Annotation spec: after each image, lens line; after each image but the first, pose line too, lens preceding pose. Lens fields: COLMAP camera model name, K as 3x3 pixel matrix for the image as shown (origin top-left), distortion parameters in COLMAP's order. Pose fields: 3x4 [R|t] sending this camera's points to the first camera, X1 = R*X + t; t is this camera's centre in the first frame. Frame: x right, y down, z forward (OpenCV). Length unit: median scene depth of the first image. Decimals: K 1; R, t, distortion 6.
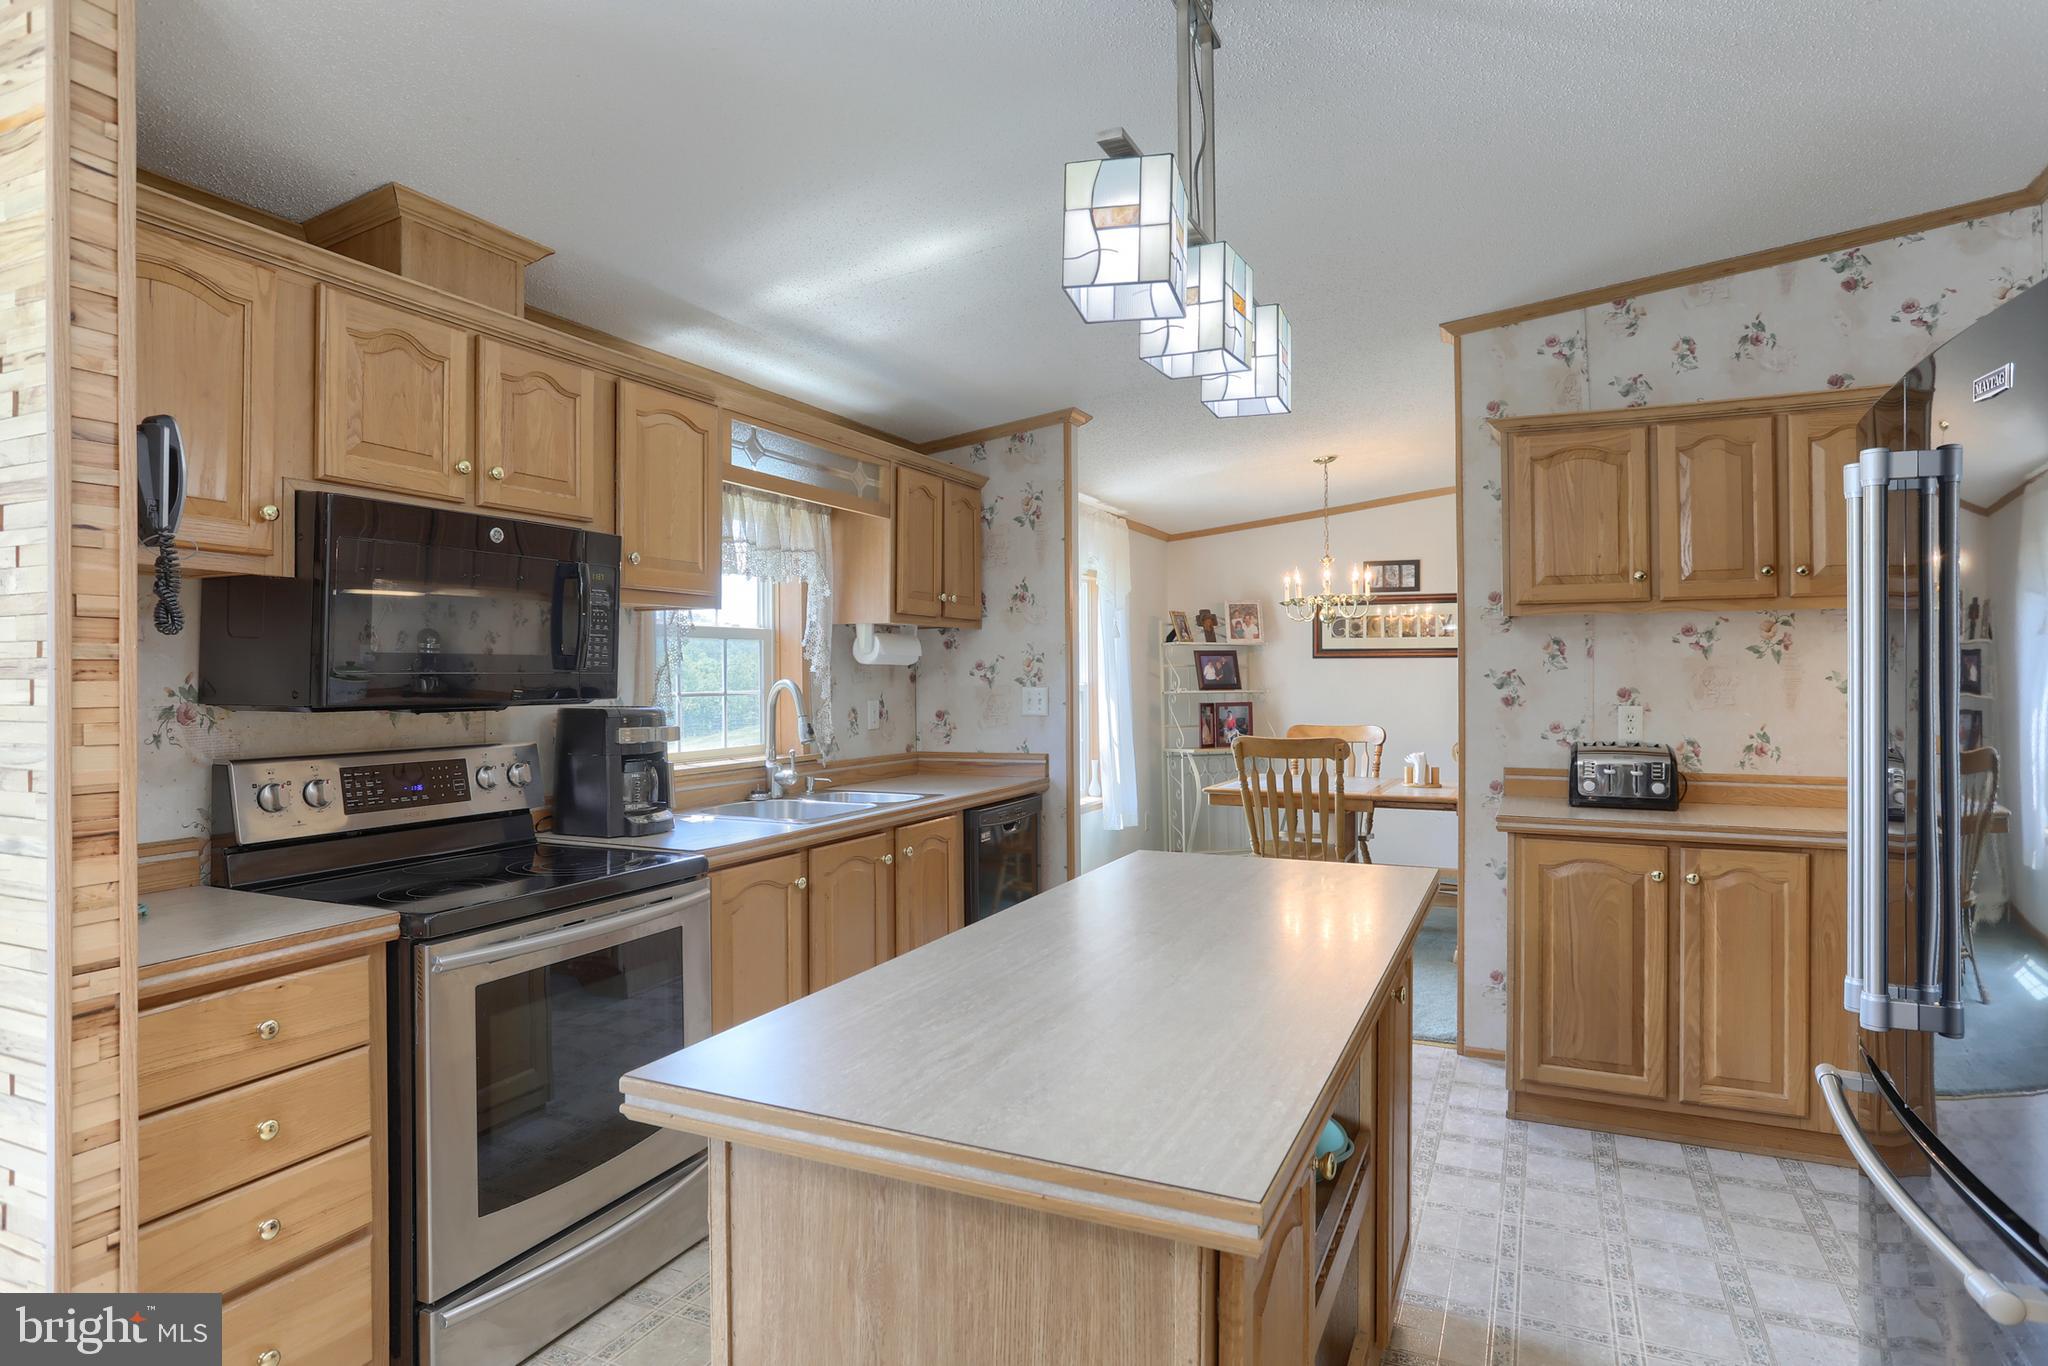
lens RADIAL K [[1148.9, 0, 1025.0], [0, 1148.9, 651.7], [0, 0, 1]] dist [-0.045805, 0.017714]
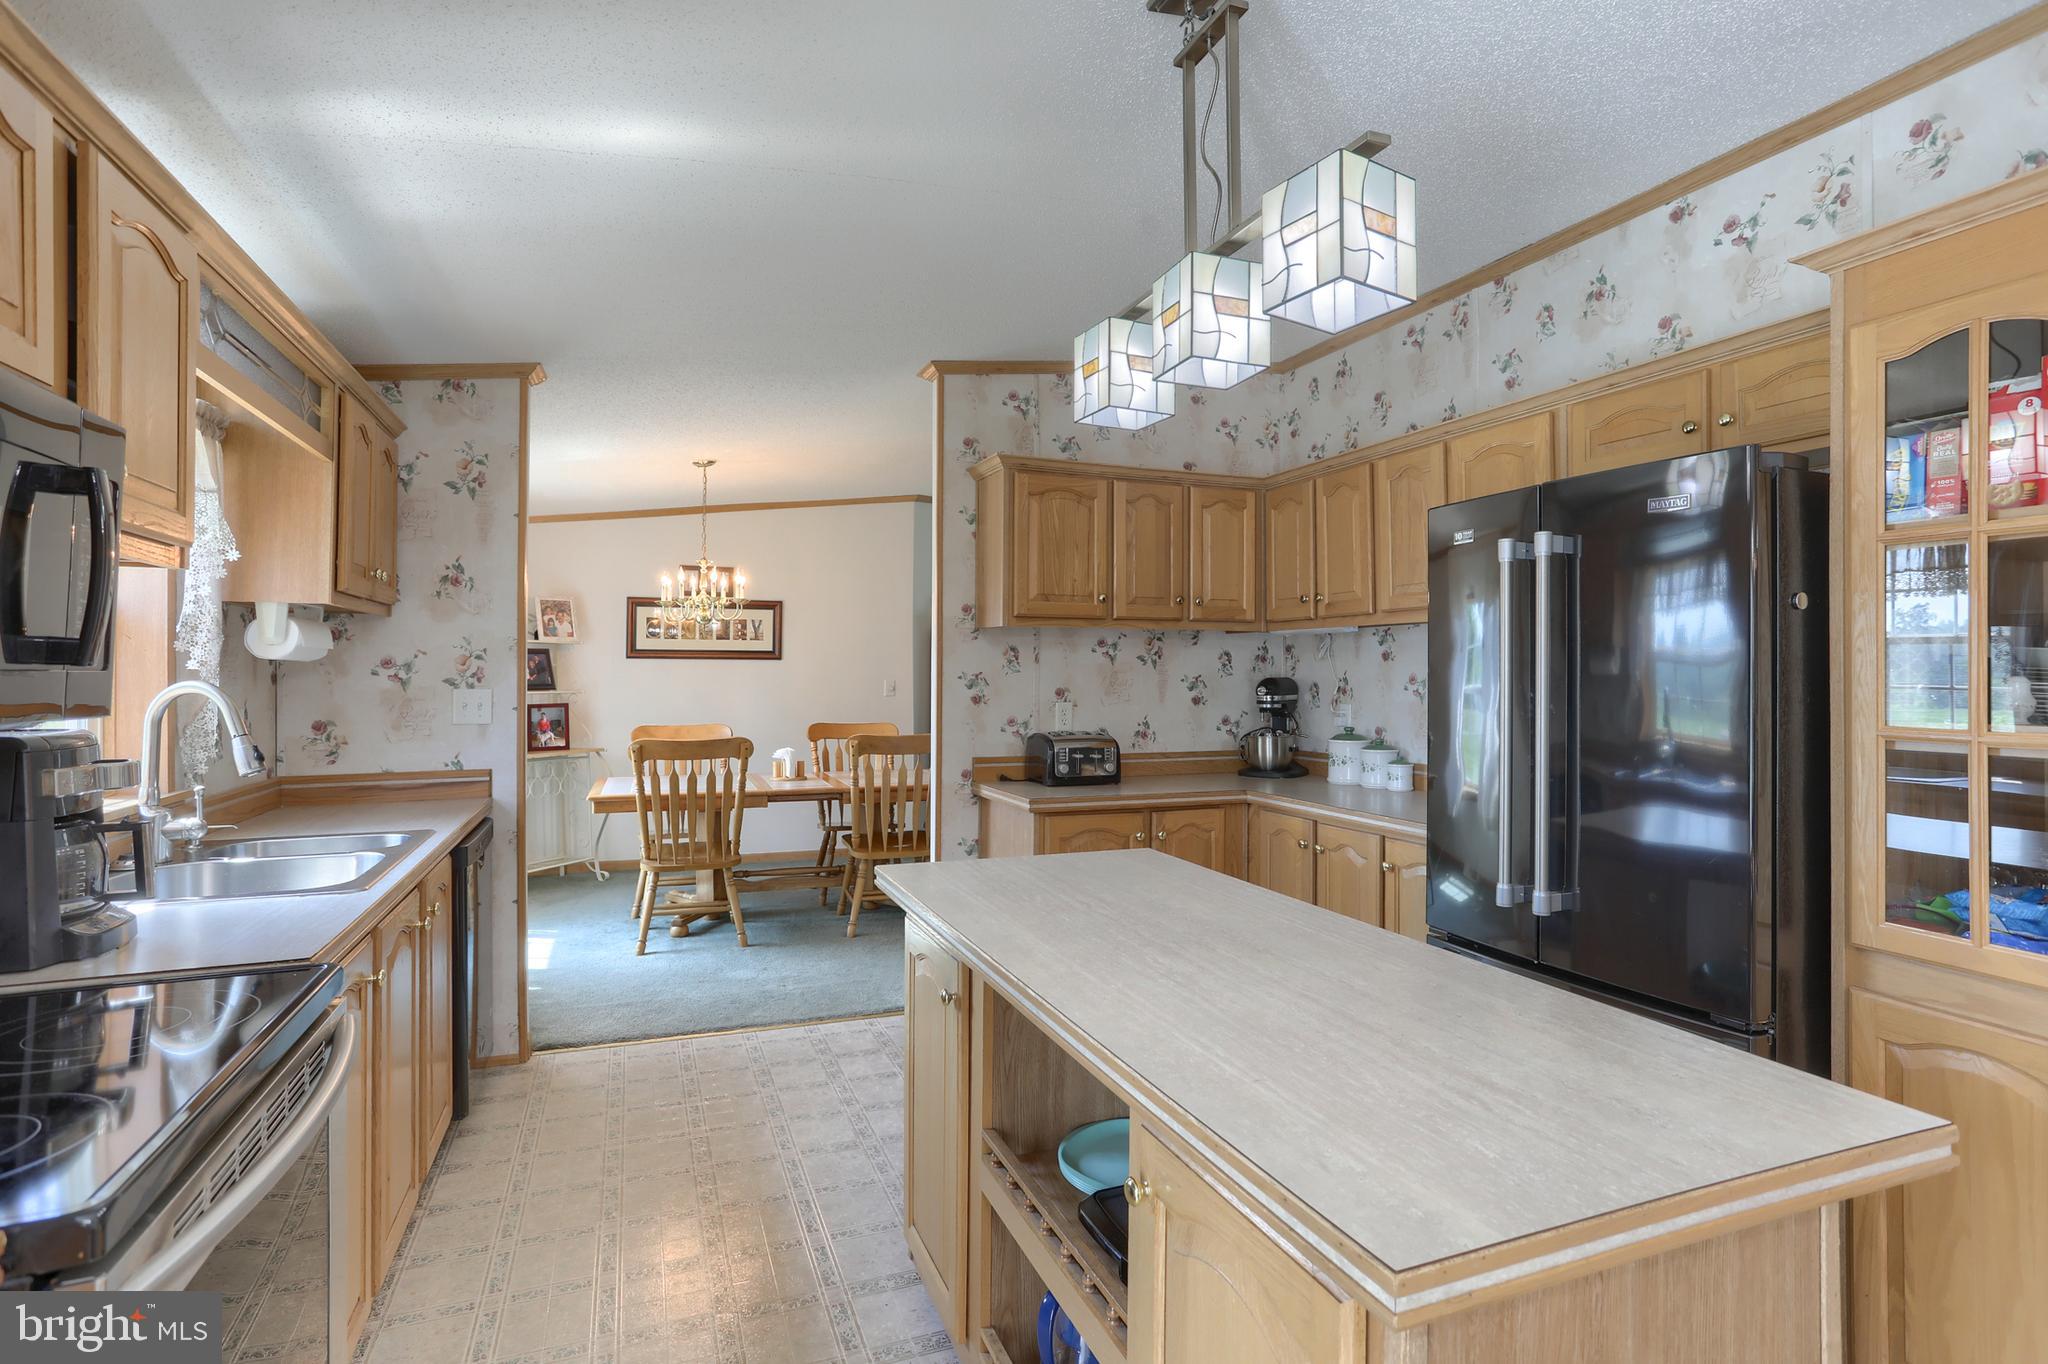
lens RADIAL K [[1036.0, 0, 1049.5], [0, 1036.0, 659.0], [0, 0, 1]] dist [-0.041462, 0.020224]
pose [[0.684412, 0.014783, 0.728946, -0.290820], [-0.018335, 0.999827, -0.003061, 0.004092], [-0.728865, -0.011270, 0.684565, 0.228050]]
